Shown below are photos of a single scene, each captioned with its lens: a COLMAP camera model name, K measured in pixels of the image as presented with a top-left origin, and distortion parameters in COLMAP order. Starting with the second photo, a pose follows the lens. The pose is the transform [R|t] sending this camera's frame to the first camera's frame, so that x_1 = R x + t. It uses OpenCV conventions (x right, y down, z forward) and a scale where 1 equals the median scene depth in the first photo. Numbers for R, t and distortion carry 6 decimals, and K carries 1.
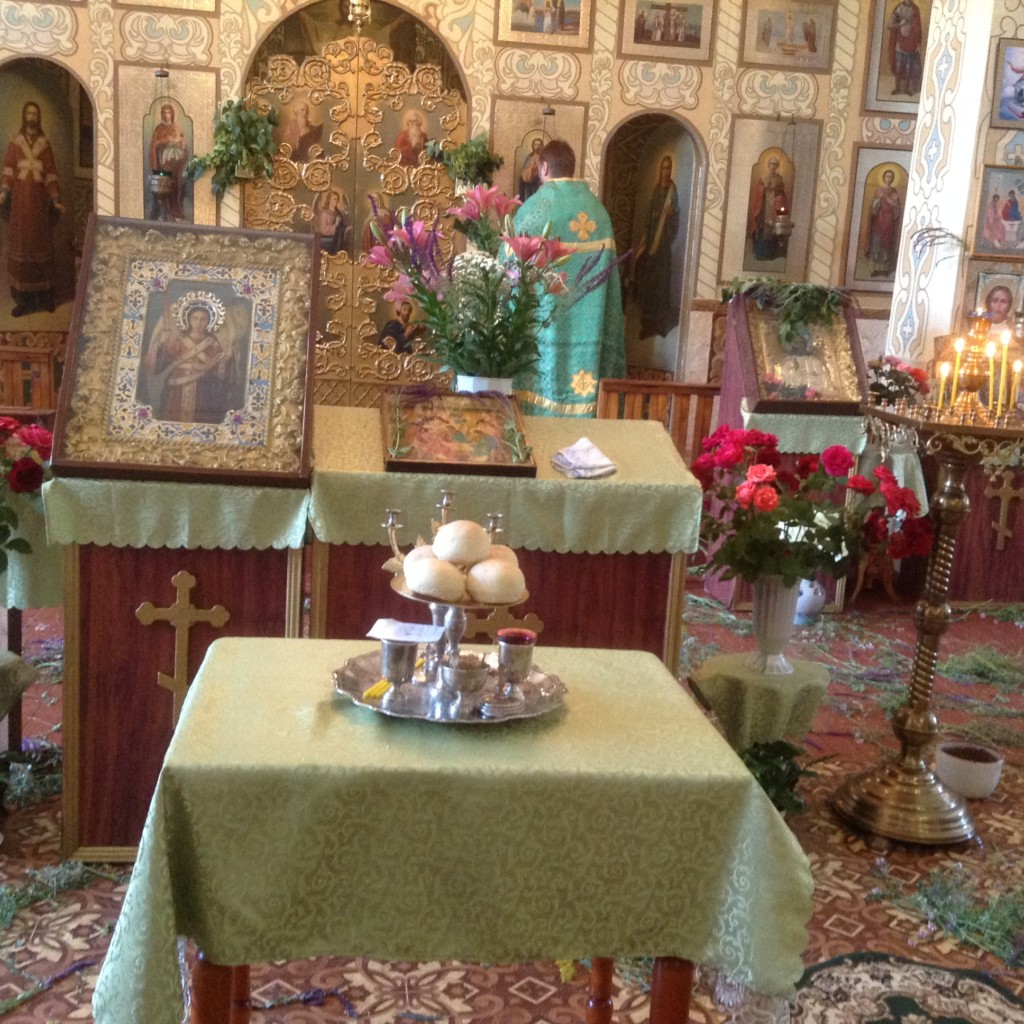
lens RADIAL K [[1244.1, 0, 516.0], [0, 1244.1, 521.2], [0, 0, 1]] dist [0.173750, -0.389415]
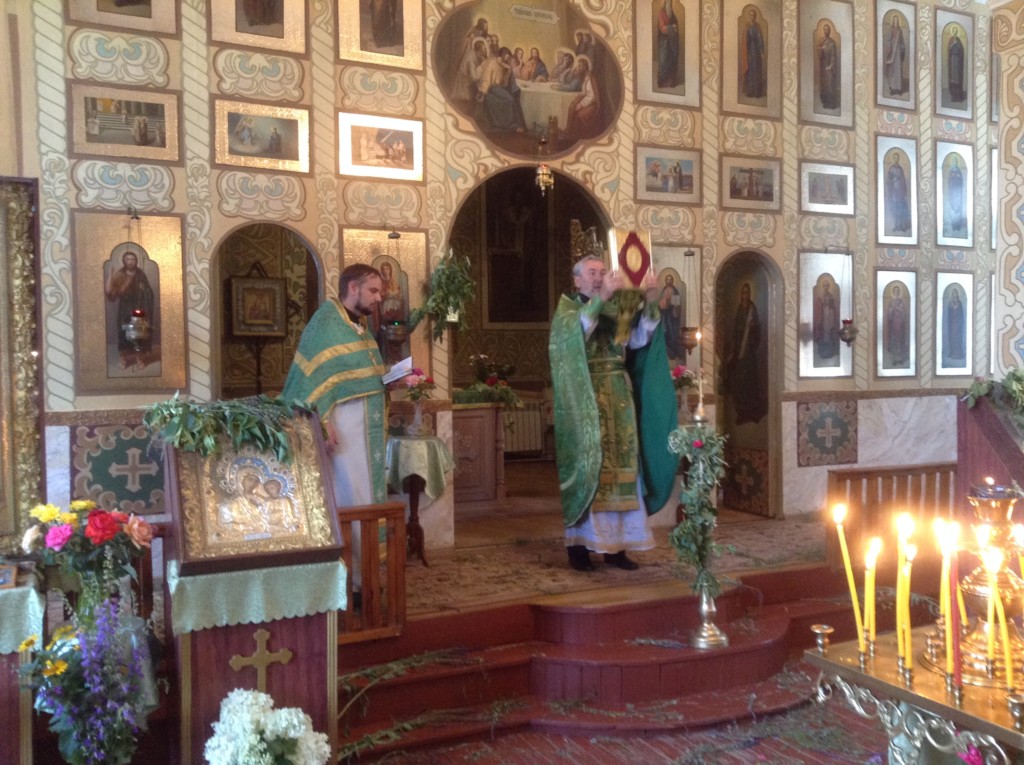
lens RADIAL K [[938.9, 0, 512.9], [0, 938.9, 391.1], [0, 0, 1]] dist [0.166990, -0.350636]
pose [[0.949619, -0.079737, 0.303093, -0.418595], [0.124641, 0.983409, -0.131800, -0.093978], [-0.287555, 0.162938, 0.943802, 0.206423]]
